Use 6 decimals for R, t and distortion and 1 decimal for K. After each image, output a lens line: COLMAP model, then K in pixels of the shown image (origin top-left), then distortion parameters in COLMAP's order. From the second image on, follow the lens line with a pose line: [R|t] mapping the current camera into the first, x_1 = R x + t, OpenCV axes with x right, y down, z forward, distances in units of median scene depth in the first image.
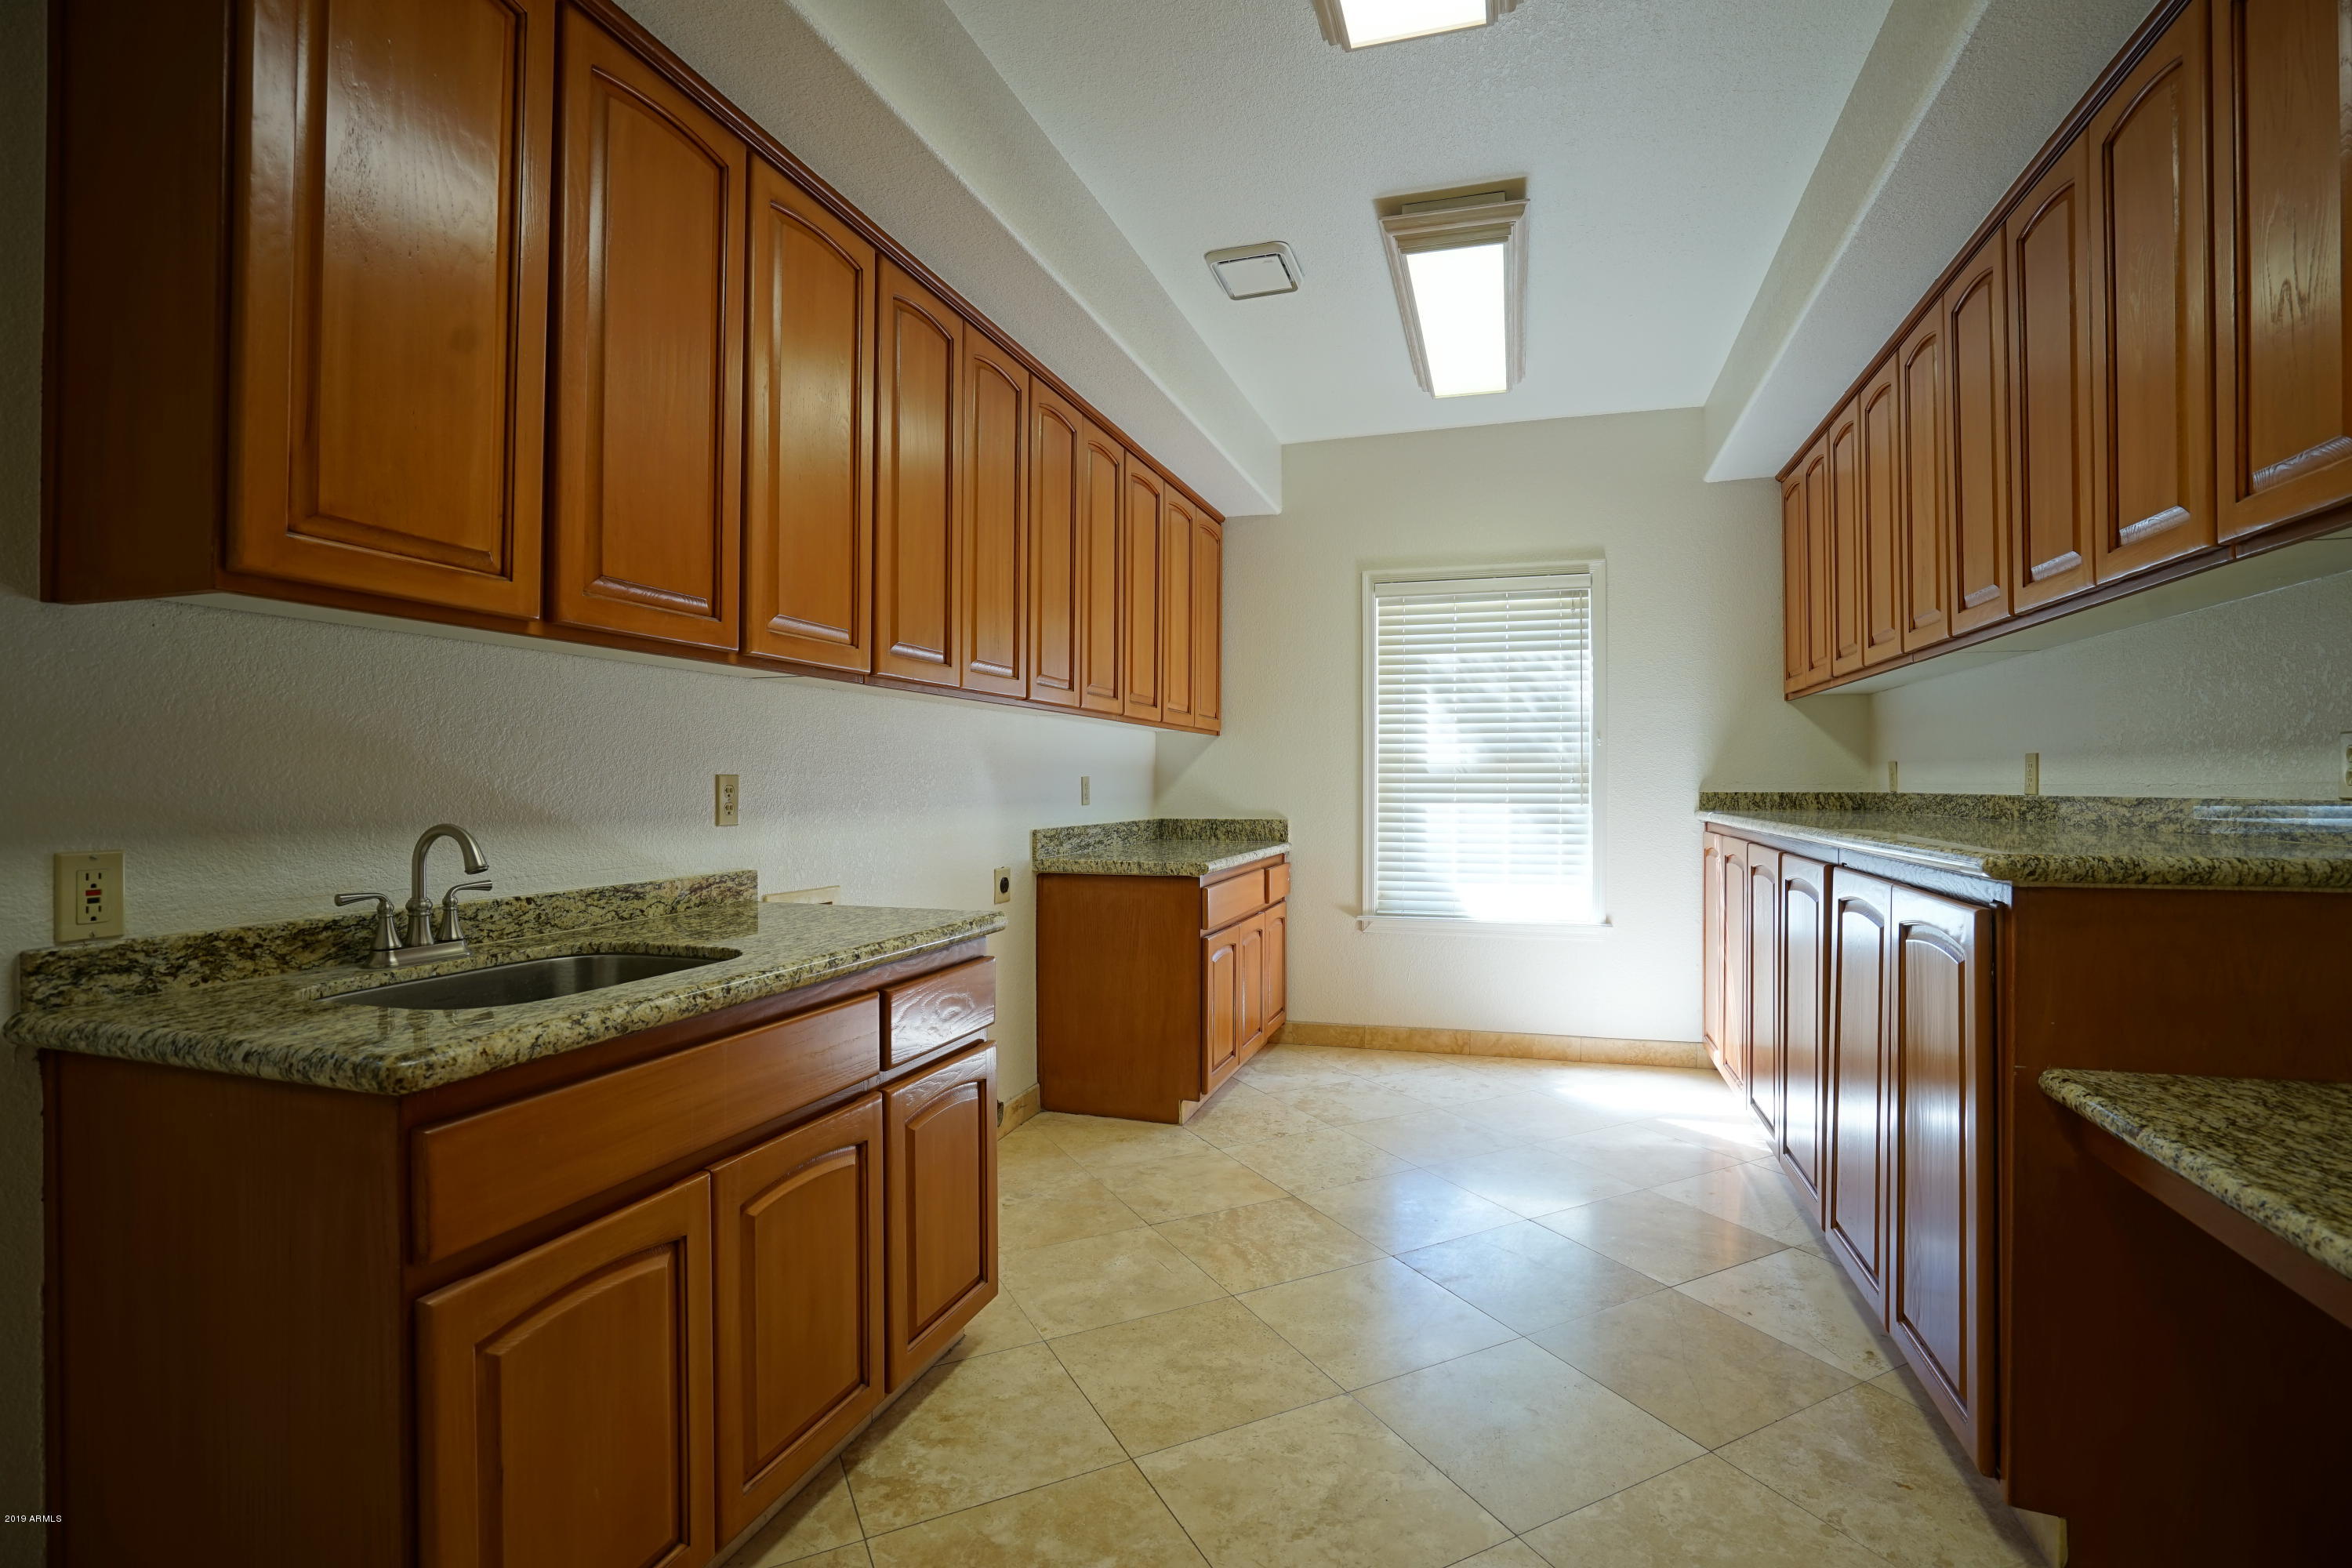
lens RADIAL K [[1079.5, 0, 1181.4], [0, 1079.5, 784.2], [0, 0, 1]] dist [-0.051699, 0.017831]
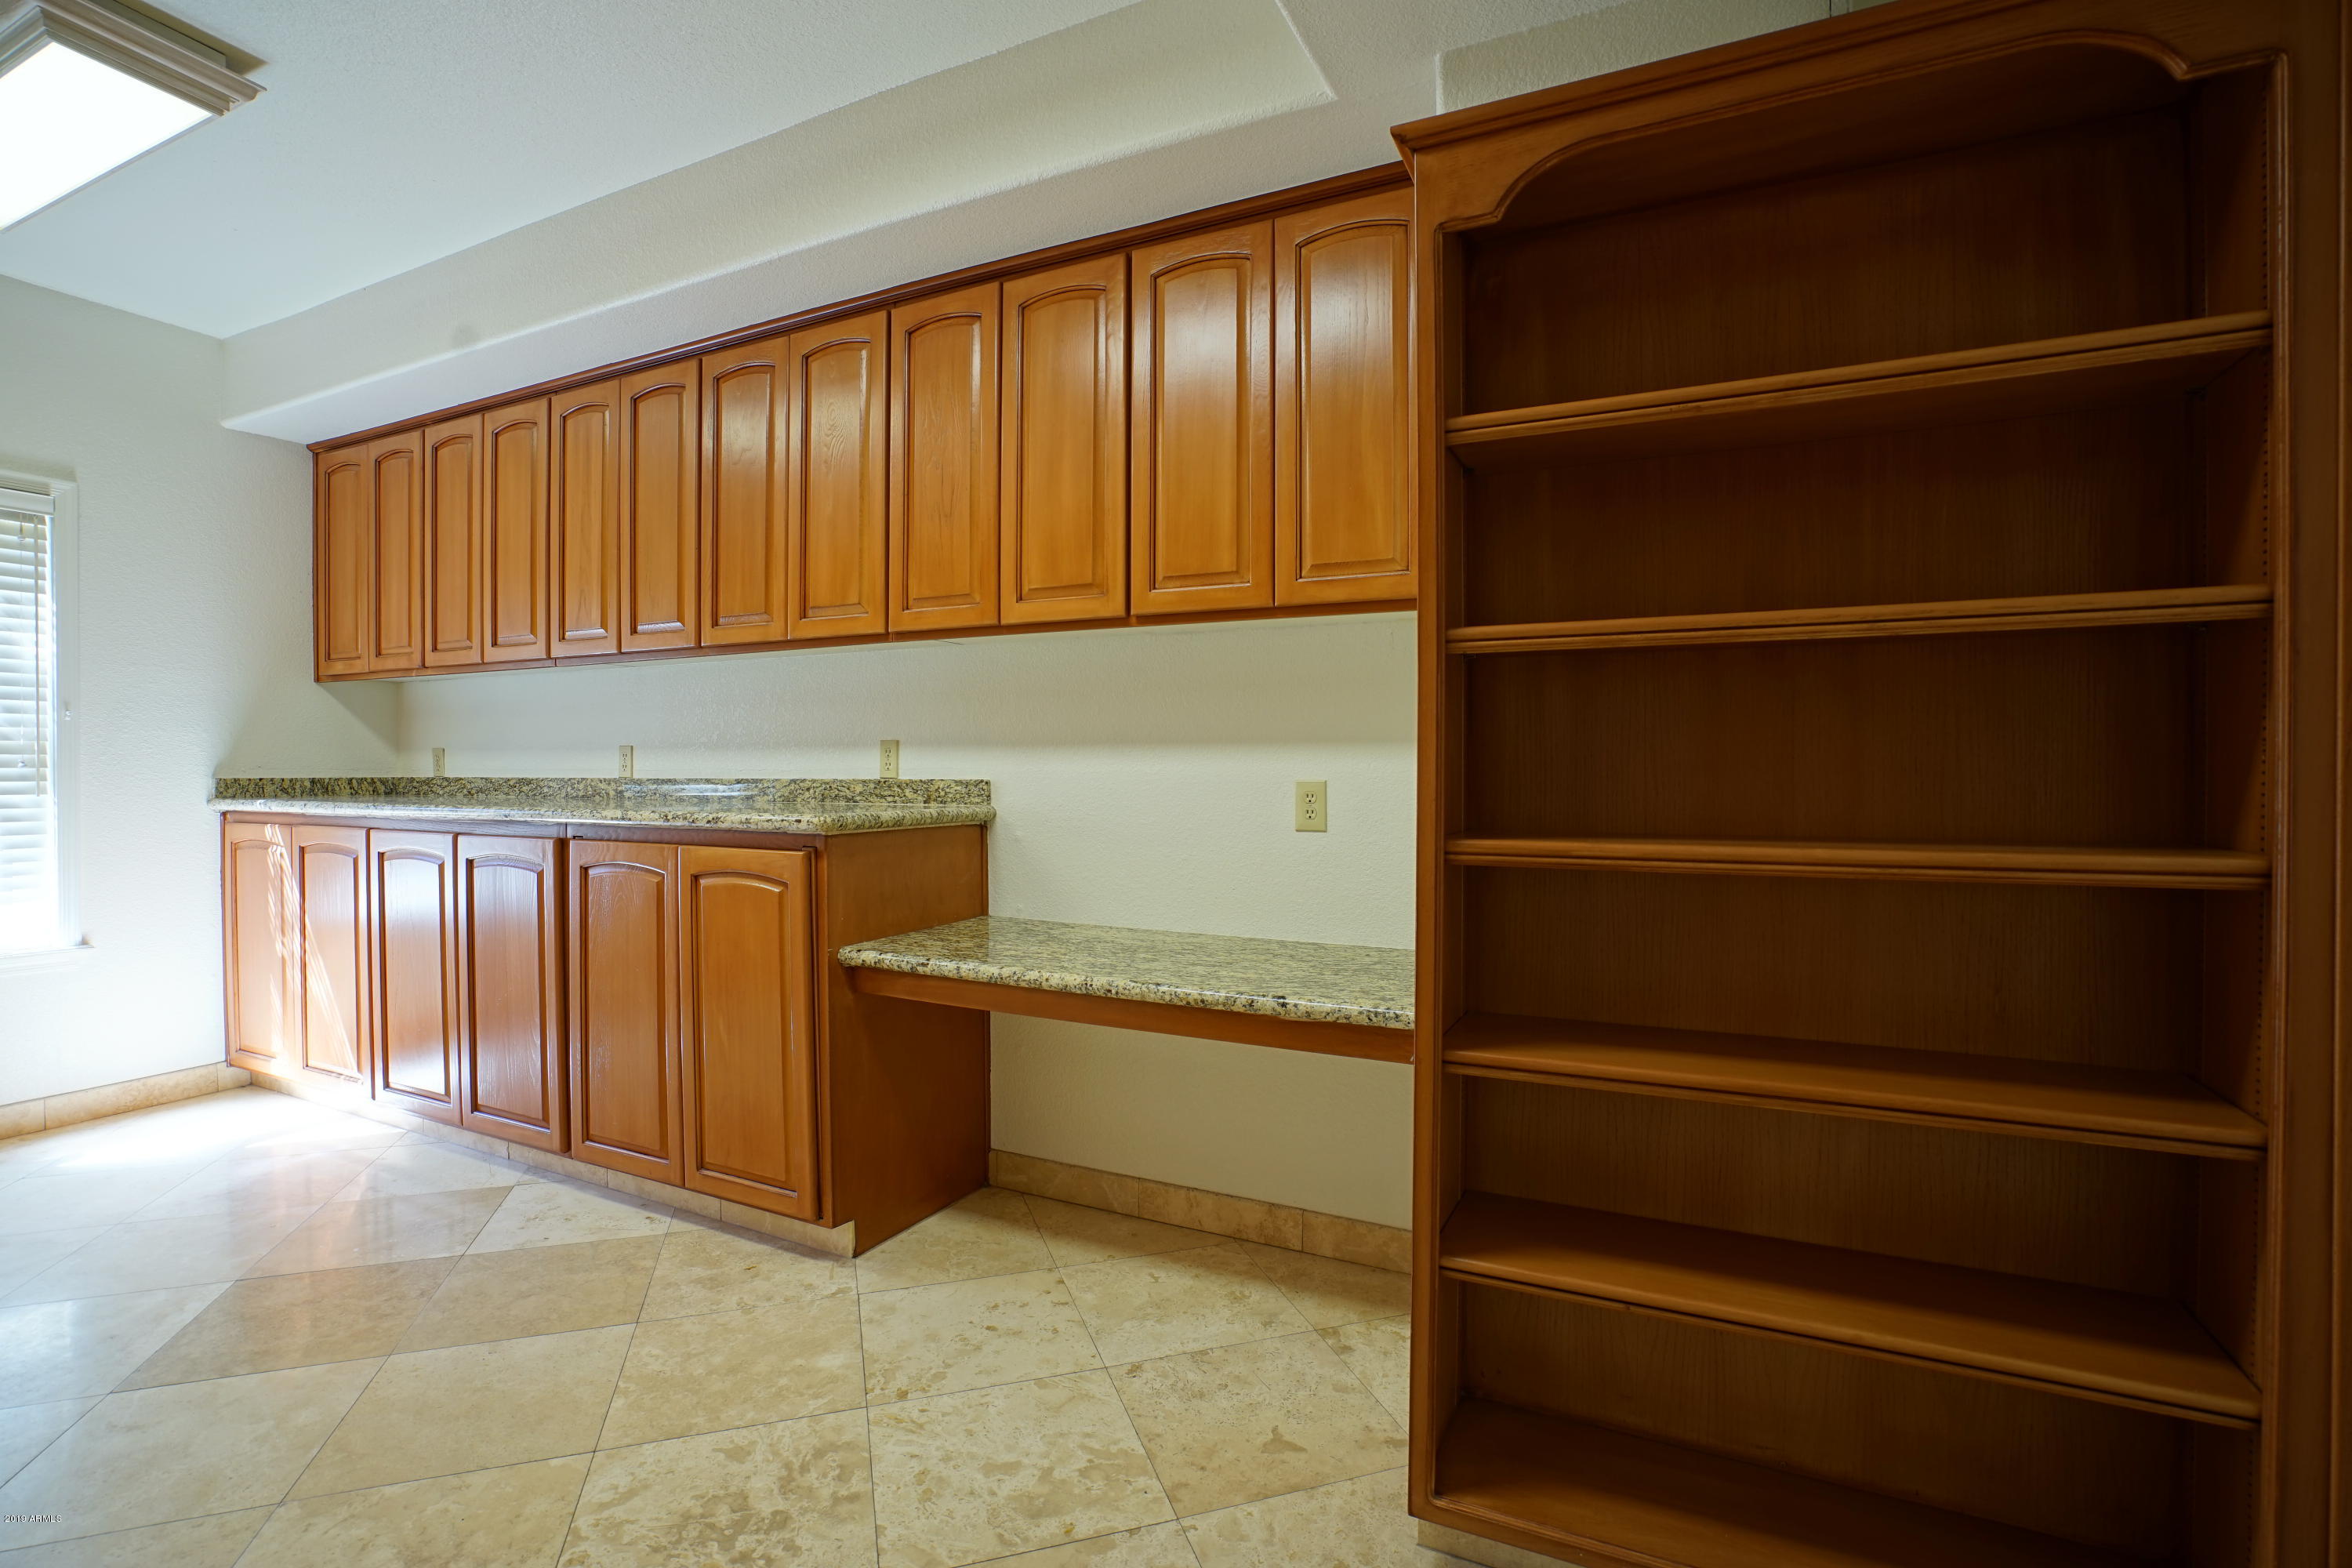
lens RADIAL K [[1079.5, 0, 1176.4], [0, 1079.5, 785.0], [0, 0, 1]] dist [-0.051699, 0.017831]
pose [[0.147768, -0.014537, 0.988915, -0.260496], [-0.001243, 0.999888, 0.014884, -0.000724], [-0.989021, -0.003429, 0.147733, 0.091917]]
